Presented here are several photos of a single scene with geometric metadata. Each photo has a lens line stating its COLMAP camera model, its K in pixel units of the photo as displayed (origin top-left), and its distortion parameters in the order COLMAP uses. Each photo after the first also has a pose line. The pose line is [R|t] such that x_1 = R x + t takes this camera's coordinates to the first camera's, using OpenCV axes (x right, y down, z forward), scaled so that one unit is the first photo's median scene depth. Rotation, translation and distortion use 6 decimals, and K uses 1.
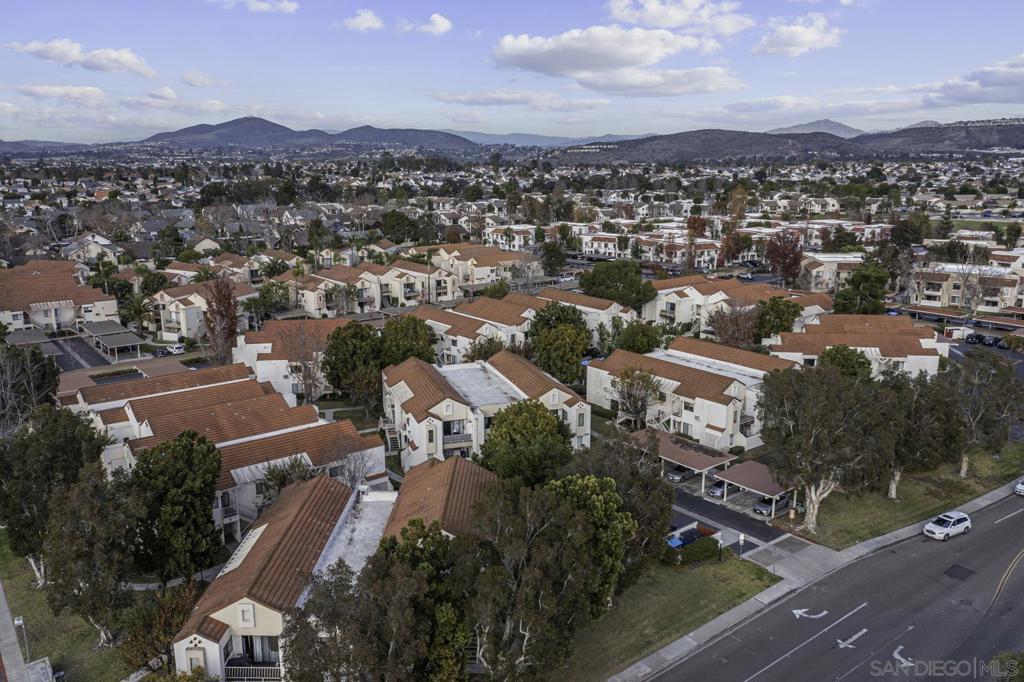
lens RADIAL K [[803.5, 0, 512.0], [0, 803.5, 341.0], [0, 0, 1]] dist [-0.000898, 0.000908]
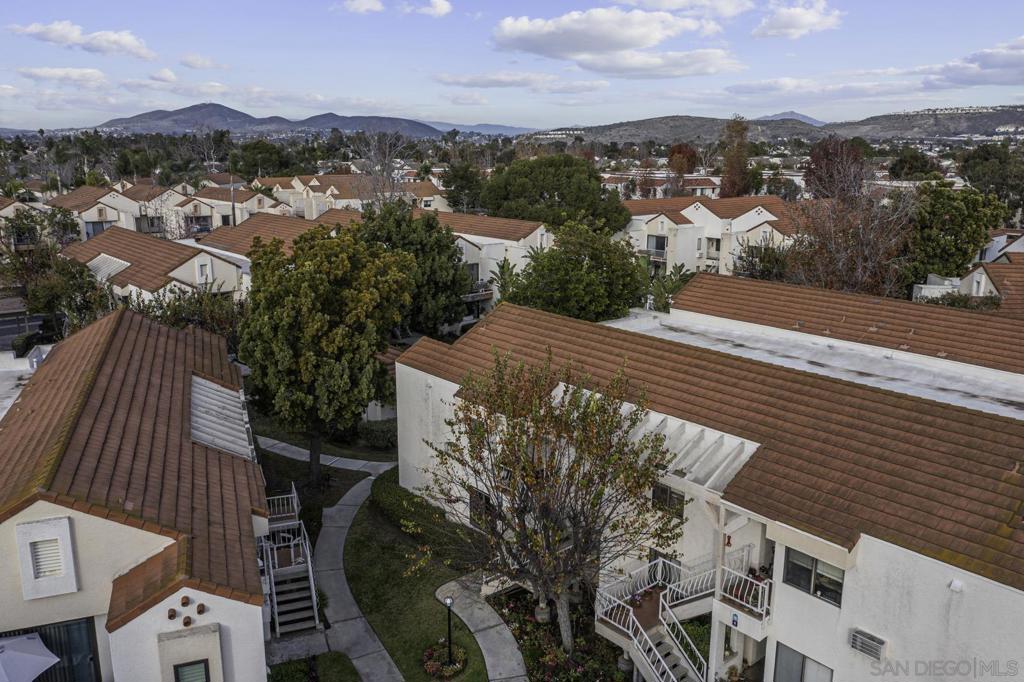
lens RADIAL K [[803.5, 0, 512.0], [0, 803.5, 341.0], [0, 0, 1]] dist [-0.000898, 0.000908]
pose [[0.999221, -0.003508, 0.039308, 0.126657], [0.003101, 0.999941, 0.010425, 0.020815], [-0.039343, -0.010295, 0.999173, 0.731922]]
